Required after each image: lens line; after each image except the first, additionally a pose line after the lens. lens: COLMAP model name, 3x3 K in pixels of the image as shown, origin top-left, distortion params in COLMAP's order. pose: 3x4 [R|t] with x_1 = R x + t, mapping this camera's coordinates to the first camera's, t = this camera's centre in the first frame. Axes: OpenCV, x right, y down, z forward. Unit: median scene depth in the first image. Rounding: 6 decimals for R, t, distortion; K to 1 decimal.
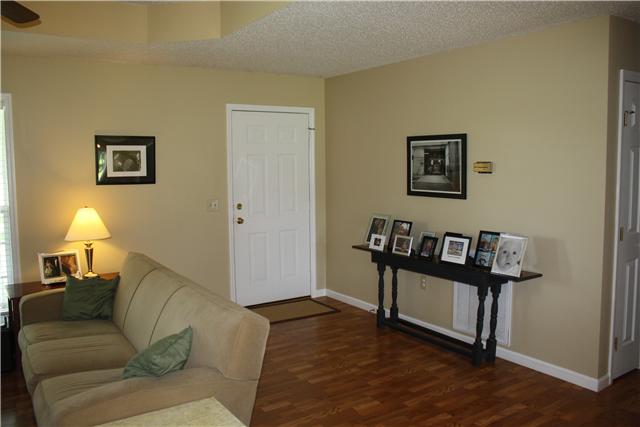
lens RADIAL K [[538.4, 0, 317.9], [0, 538.4, 210.5], [0, 0, 1]] dist [-0.085582, 0.012921]
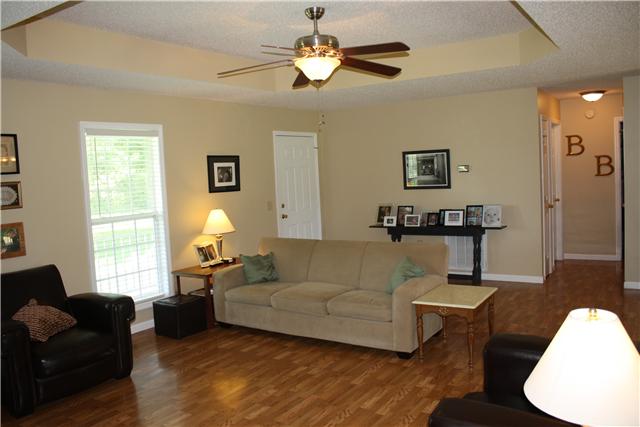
lens RADIAL K [[538.4, 0, 317.9], [0, 538.4, 210.5], [0, 0, 1]] dist [-0.085582, 0.012921]
pose [[0.914472, -0.066360, 0.399170, -0.737973], [0.077948, 0.996875, -0.012850, 0.034818], [-0.397070, 0.042865, 0.916787, -0.343552]]
